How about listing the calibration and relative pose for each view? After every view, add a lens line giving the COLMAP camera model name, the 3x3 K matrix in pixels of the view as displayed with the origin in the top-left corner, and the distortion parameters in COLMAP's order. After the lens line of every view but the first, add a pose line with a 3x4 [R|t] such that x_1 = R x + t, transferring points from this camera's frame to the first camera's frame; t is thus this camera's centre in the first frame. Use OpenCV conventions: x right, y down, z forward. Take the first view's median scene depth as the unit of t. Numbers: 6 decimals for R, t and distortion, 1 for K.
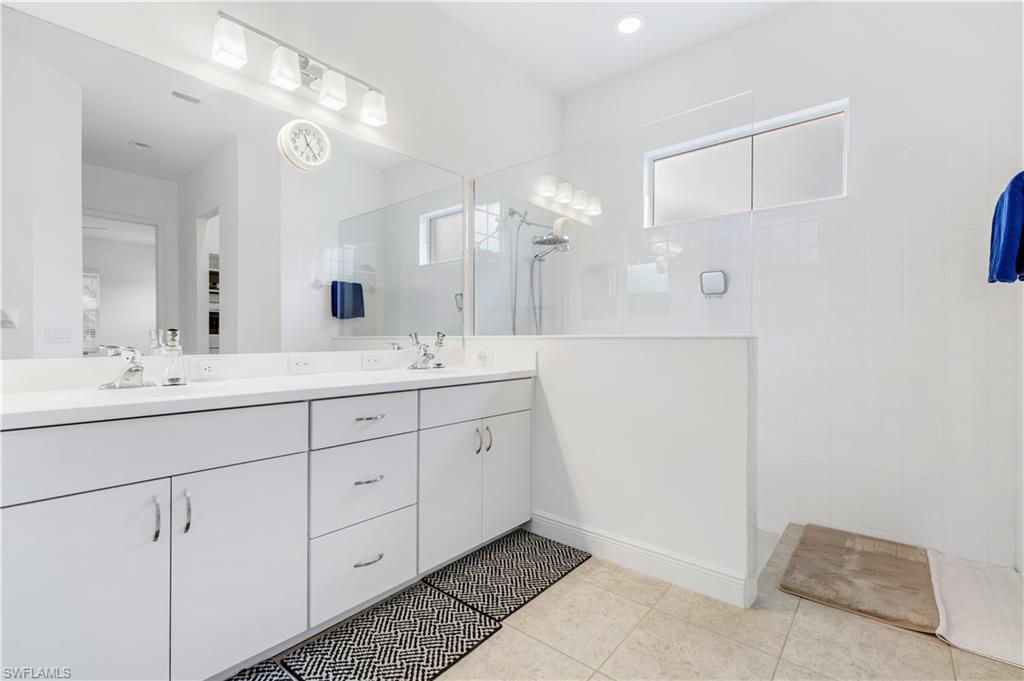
lens RADIAL K [[462.3, 0, 517.5], [0, 462.3, 336.7], [0, 0, 1]] dist [0.003026, -0.000065]
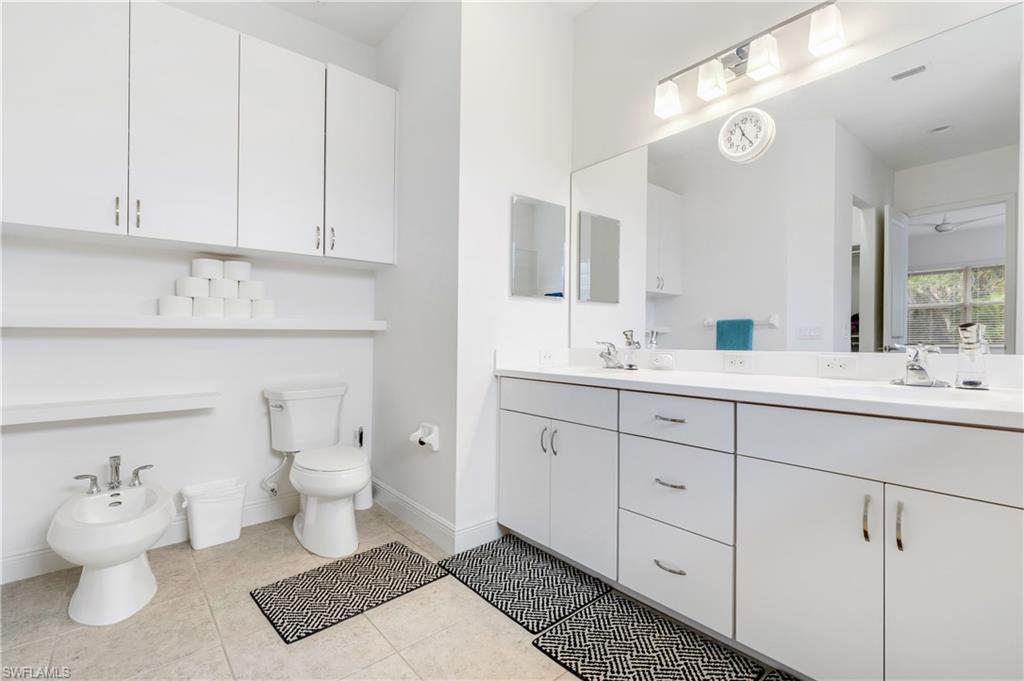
lens RADIAL K [[449.9, 0, 512.4], [0, 449.9, 346.5], [0, 0, 1]] dist [-0.000747, -0.000626]
pose [[-0.179337, 0.018929, -0.983606, 0.552943], [0.010832, 0.999792, 0.017266, 0.003537], [0.983728, -0.007558, -0.179505, 0.685152]]
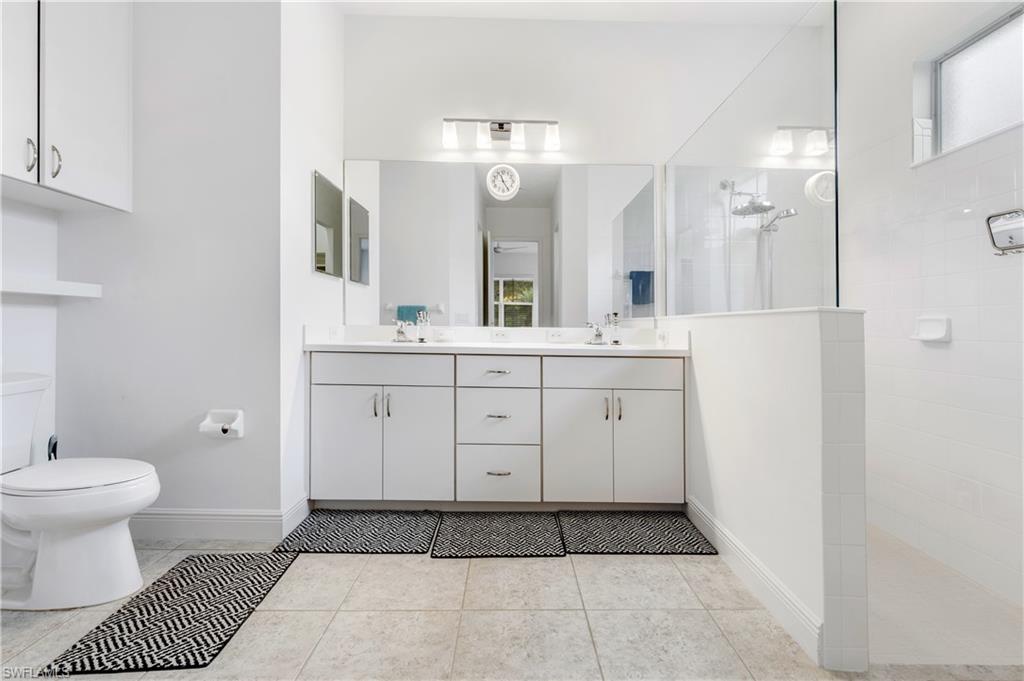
lens RADIAL K [[467.6, 0, 510.6], [0, 467.6, 324.3], [0, 0, 1]] dist [0.001849, -0.000338]
pose [[0.639961, 0.006453, -0.768380, 0.664195], [-0.009318, 0.999956, 0.000636, 0.023985], [0.768351, 0.006753, 0.639993, 0.097151]]
